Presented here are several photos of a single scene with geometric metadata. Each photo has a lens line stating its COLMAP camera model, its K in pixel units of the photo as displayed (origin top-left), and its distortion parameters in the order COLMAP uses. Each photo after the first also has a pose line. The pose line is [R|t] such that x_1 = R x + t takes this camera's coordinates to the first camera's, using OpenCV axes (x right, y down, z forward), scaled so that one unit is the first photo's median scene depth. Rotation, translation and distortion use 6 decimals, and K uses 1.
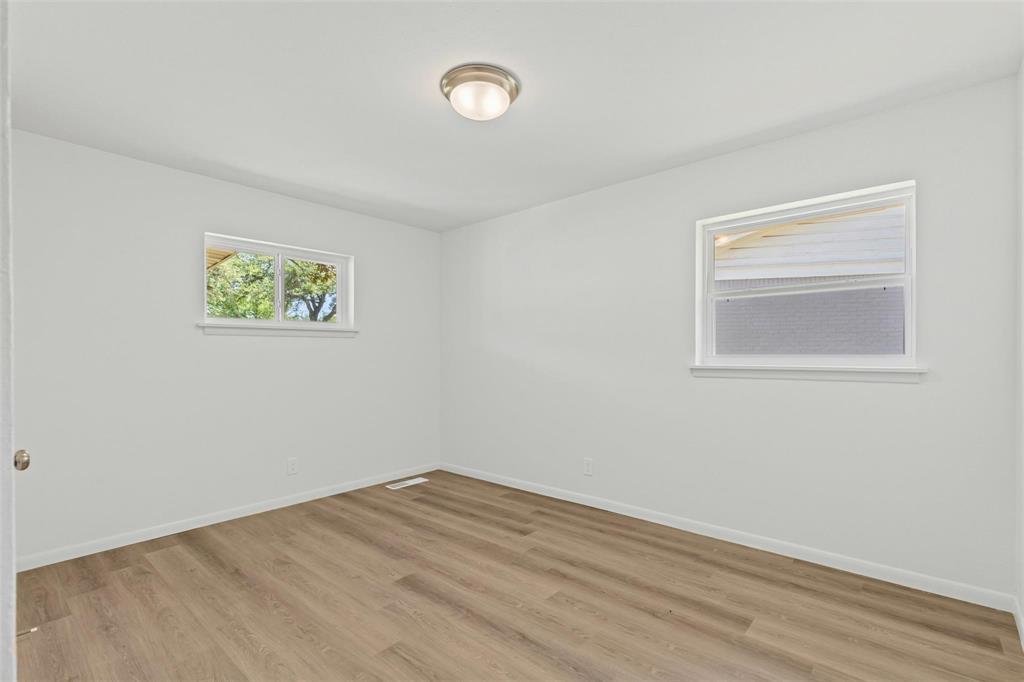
lens RADIAL K [[463.4, 0, 514.7], [0, 463.4, 346.4], [0, 0, 1]] dist [0.008997, -0.003220]
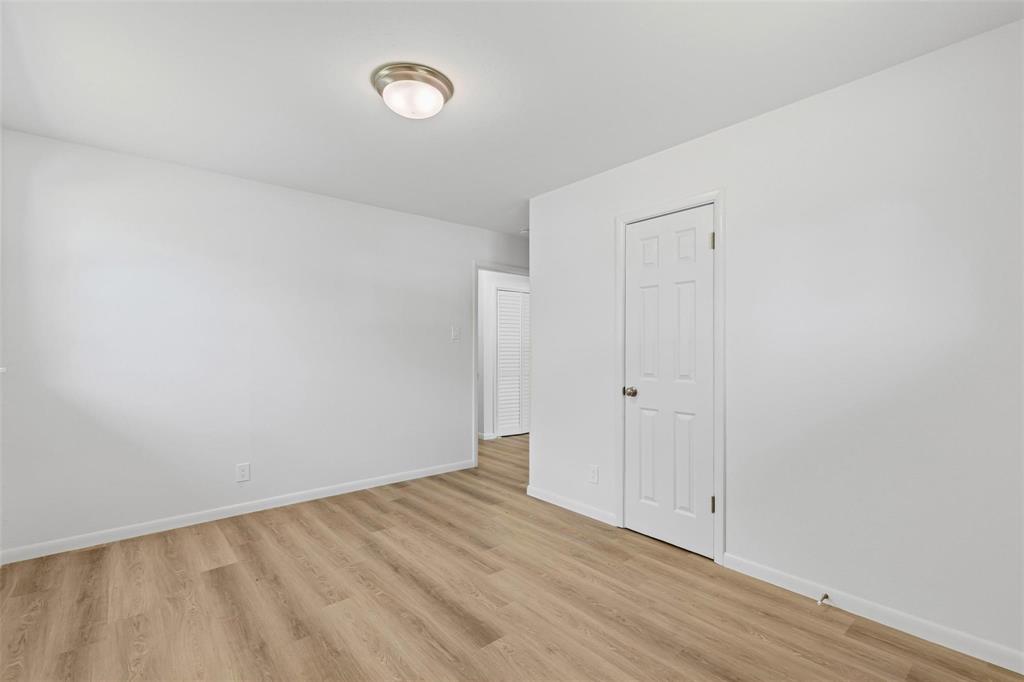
lens RADIAL K [[463.4, 0, 510.4], [0, 463.4, 346.0], [0, 0, 1]] dist [0.008997, -0.003220]
pose [[-0.988850, 0.008699, 0.148663, -0.442333], [0.005356, 0.999724, -0.022872, 0.027681], [-0.148821, -0.021821, -0.988623, 2.005359]]
